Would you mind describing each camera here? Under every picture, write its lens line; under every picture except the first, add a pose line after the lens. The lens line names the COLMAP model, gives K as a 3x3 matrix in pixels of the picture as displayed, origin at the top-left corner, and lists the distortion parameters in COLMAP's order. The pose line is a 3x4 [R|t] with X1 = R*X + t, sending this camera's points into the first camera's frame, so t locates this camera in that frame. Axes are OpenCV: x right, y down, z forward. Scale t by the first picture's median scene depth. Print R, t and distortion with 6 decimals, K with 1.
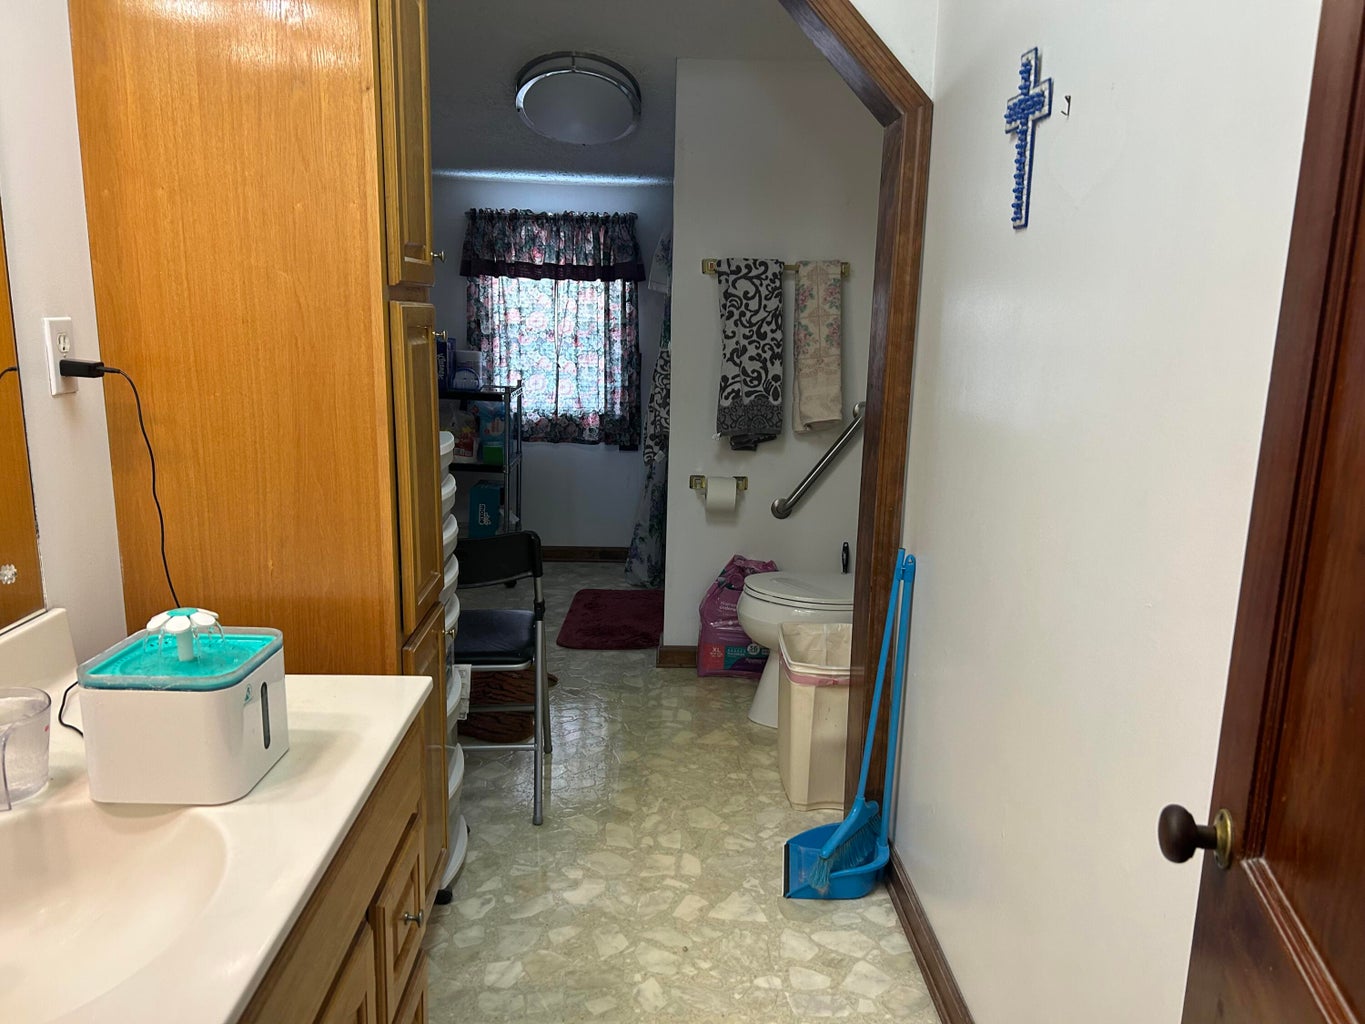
lens RADIAL K [[1020.3, 0, 679.4], [0, 1020.3, 524.0], [0, 0, 1]] dist [0.092867, -0.109307]
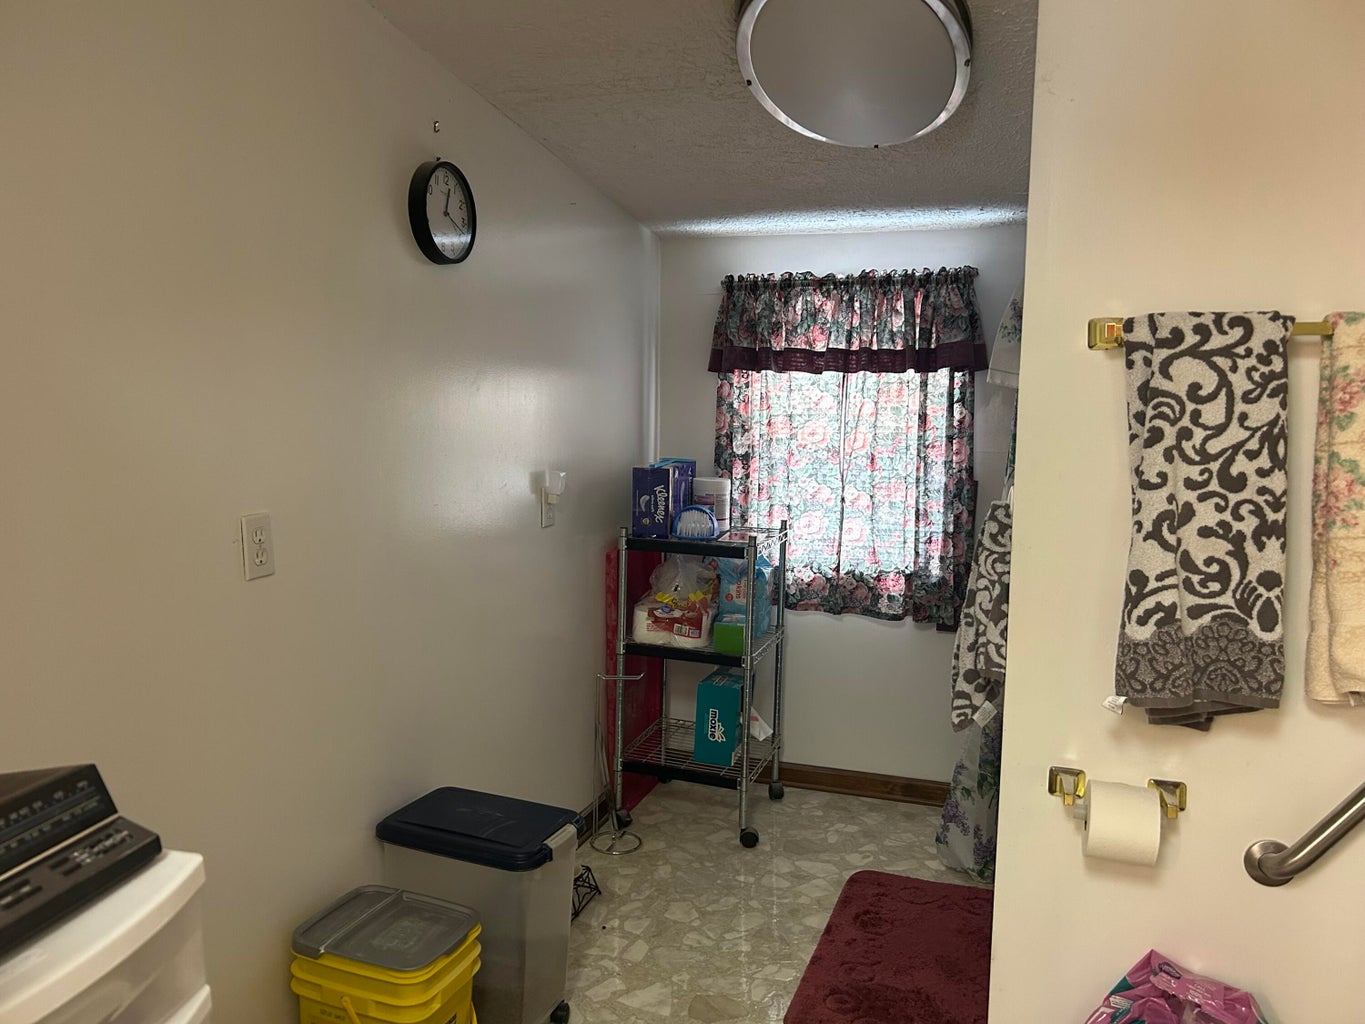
lens RADIAL K [[1020.3, 0, 679.4], [0, 1020.3, 524.0], [0, 0, 1]] dist [0.092867, -0.109307]
pose [[0.940597, 0.025567, -0.338562, 0.006010], [-0.055598, 0.995299, -0.079301, -0.082484], [0.334943, 0.093413, 0.937596, 0.354563]]
